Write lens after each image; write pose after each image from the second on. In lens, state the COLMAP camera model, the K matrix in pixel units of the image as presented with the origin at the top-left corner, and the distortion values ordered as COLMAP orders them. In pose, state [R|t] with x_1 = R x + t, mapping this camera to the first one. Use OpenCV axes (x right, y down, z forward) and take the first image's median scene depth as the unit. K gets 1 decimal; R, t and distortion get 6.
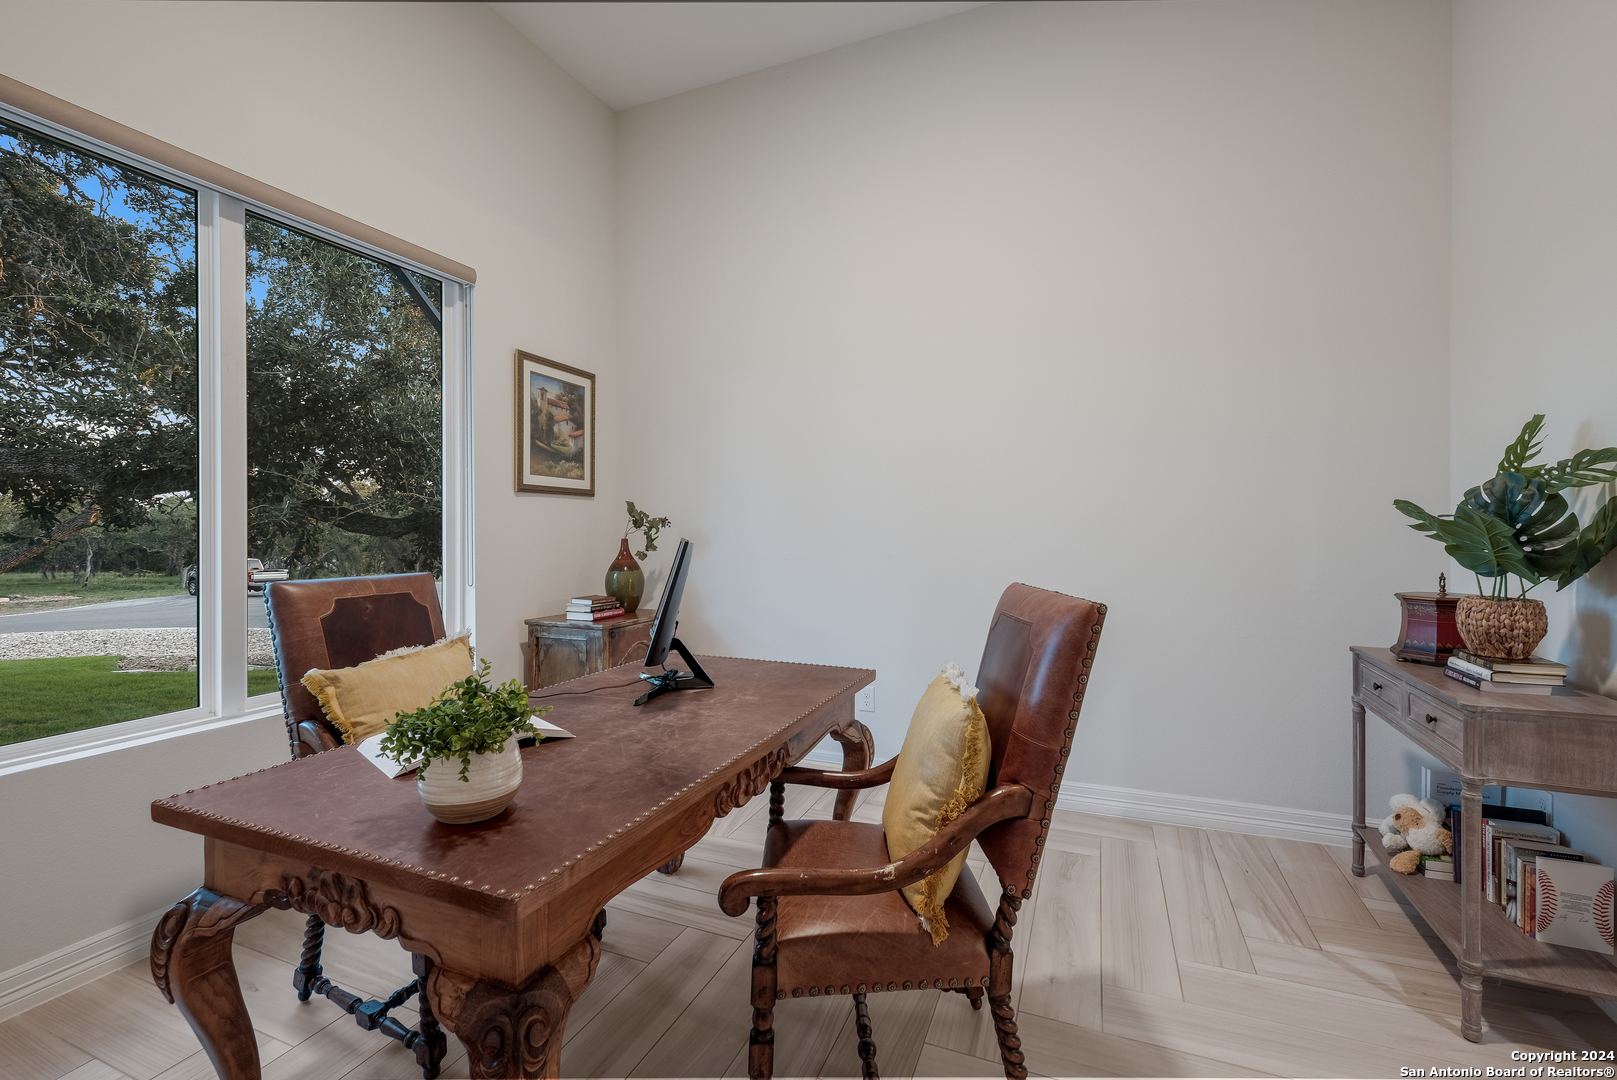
lens RADIAL K [[698.3, 0, 807.1], [0, 698.3, 534.2], [0, 0, 1]] dist [0.018837, 0.000262]
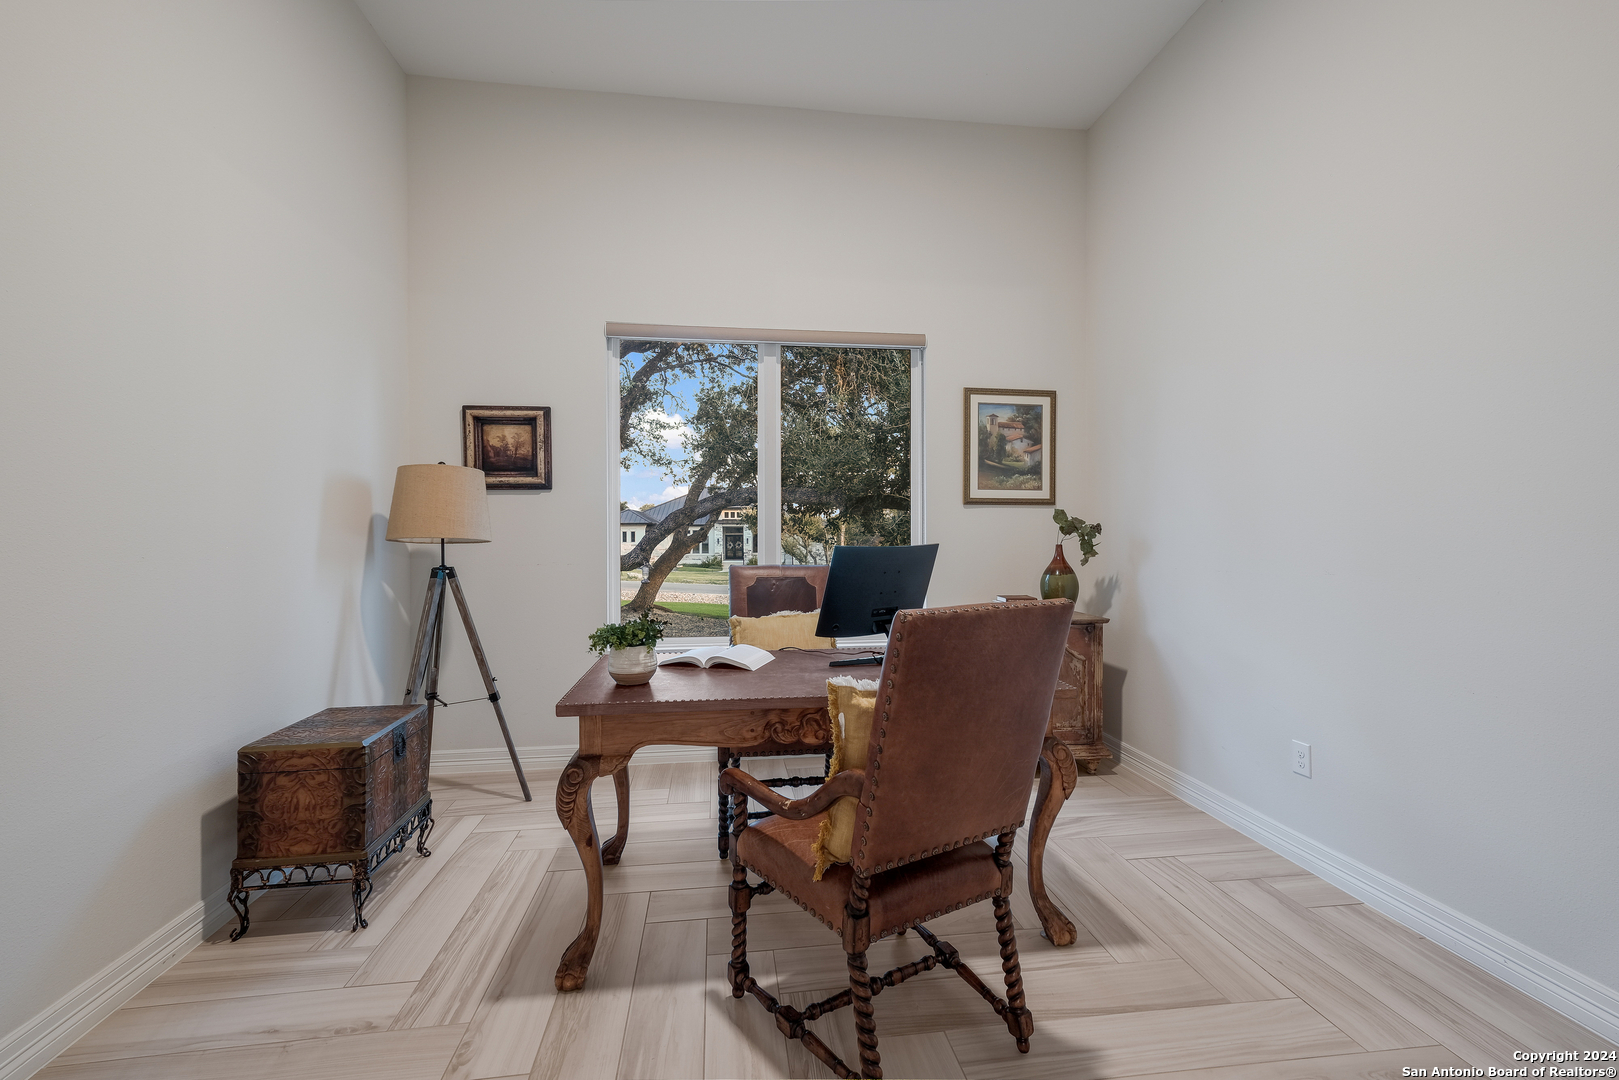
lens RADIAL K [[694.2, 0, 810.6], [0, 694.2, 538.9], [0, 0, 1]] dist [0.014425, -0.000024]
pose [[0.508925, 0.004218, -0.860801, 0.452257], [-0.005104, 0.999985, 0.001882, -0.001645], [0.860796, 0.003436, 0.508939, 0.143182]]
